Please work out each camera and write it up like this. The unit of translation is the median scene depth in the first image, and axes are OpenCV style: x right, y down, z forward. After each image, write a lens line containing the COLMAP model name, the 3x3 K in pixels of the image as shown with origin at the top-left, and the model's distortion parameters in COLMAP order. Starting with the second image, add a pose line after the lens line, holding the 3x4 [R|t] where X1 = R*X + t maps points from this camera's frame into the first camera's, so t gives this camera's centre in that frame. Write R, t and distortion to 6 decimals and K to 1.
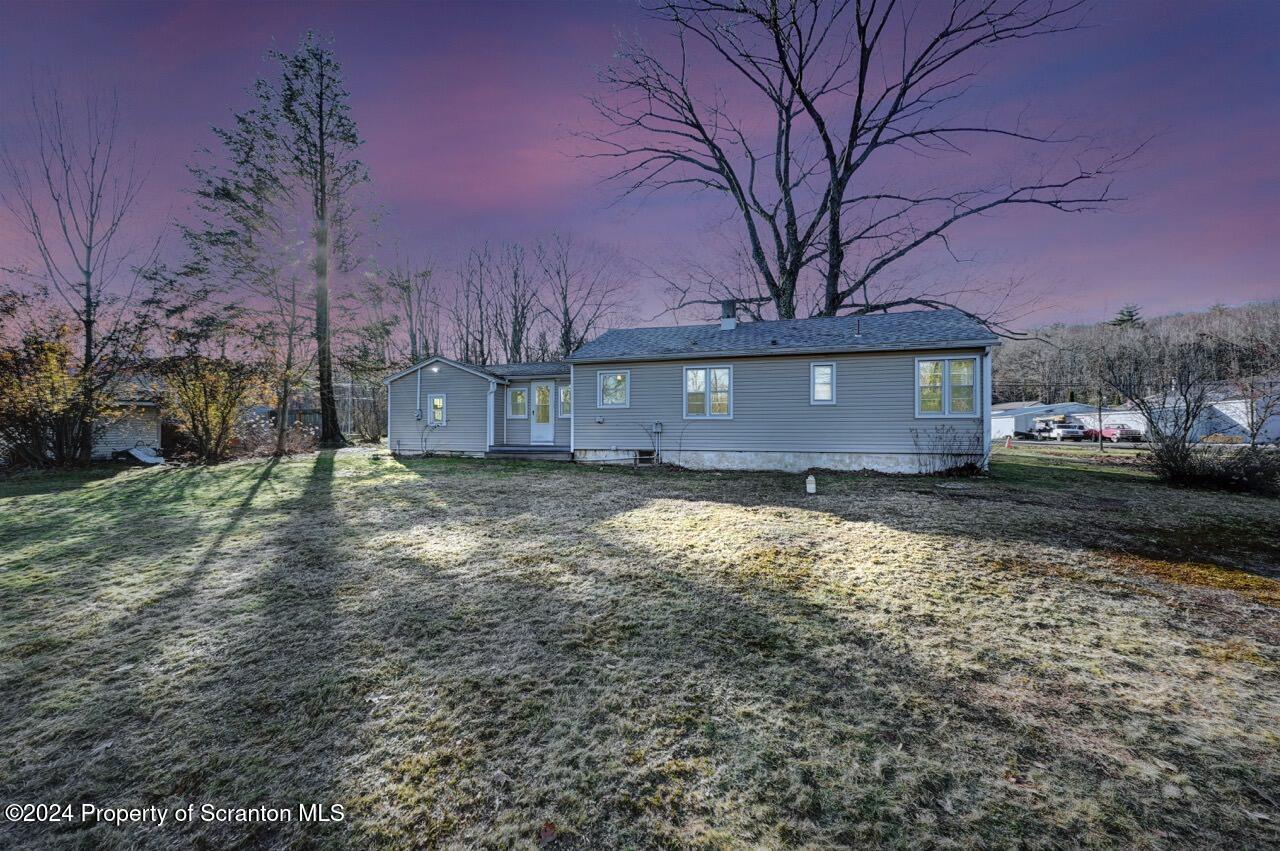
lens RADIAL K [[501.5, 0, 641.0], [0, 501.5, 420.9], [0, 0, 1]] dist [0.001622, 0.000207]
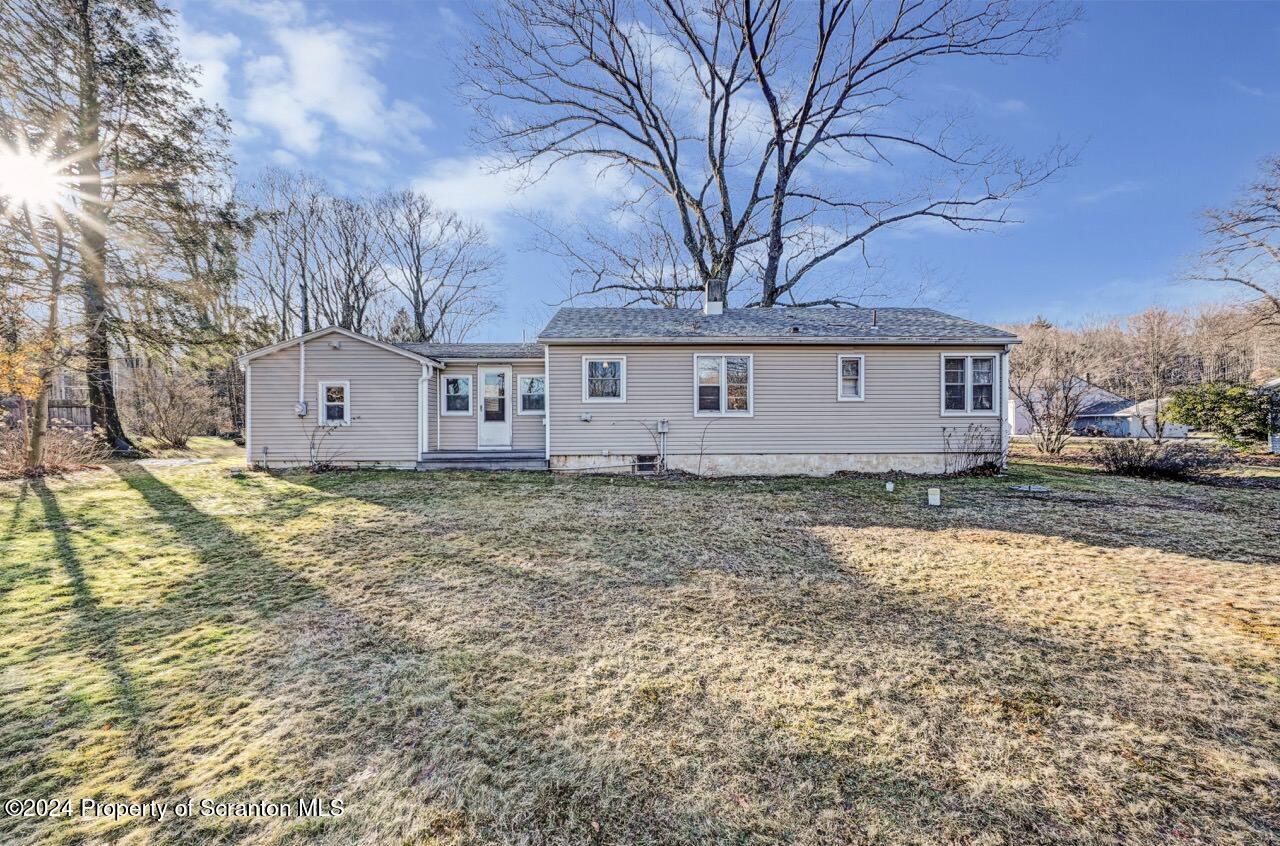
lens RADIAL K [[504.5, 0, 644.7], [0, 504.5, 425.8], [0, 0, 1]] dist [-0.000916, 0.000075]
pose [[0.948550, -0.004728, 0.316593, -0.226854], [-0.000873, 0.999846, 0.017549, -0.002513], [-0.316627, -0.016922, 0.948399, 0.203018]]
